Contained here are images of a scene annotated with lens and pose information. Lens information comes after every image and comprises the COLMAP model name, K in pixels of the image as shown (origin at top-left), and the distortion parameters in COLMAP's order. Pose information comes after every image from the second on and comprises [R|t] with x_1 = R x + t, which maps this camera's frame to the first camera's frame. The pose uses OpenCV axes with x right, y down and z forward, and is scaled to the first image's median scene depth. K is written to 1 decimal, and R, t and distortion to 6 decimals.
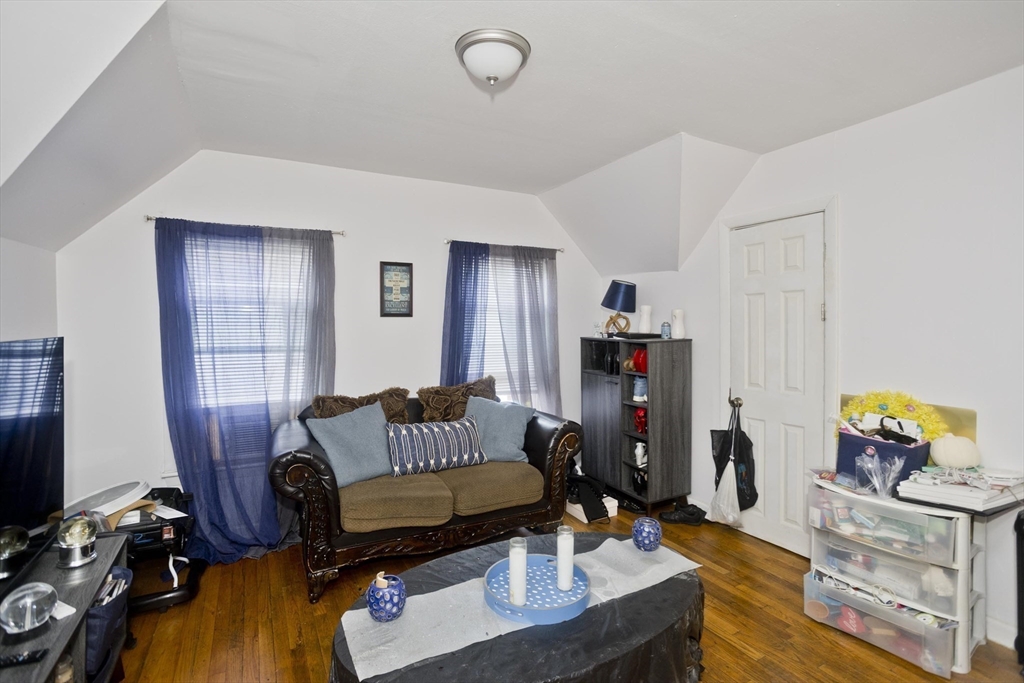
lens RADIAL K [[489.8, 0, 514.2], [0, 489.8, 334.0], [0, 0, 1]] dist [-0.055192, 0.036336]
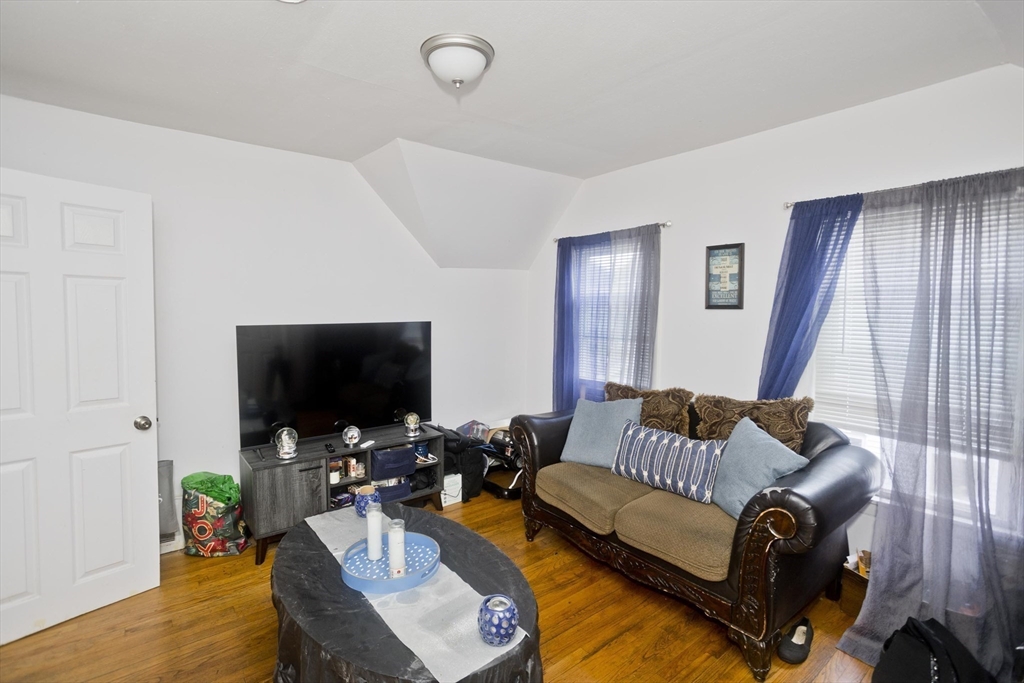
lens RADIAL K [[489.8, 0, 514.2], [0, 489.8, 334.0], [0, 0, 1]] dist [-0.055192, 0.036336]
pose [[0.176594, 0.053701, -0.982818, 0.536583], [-0.025402, 0.998427, 0.049990, -0.025271], [0.983956, 0.016138, 0.177680, 0.499652]]
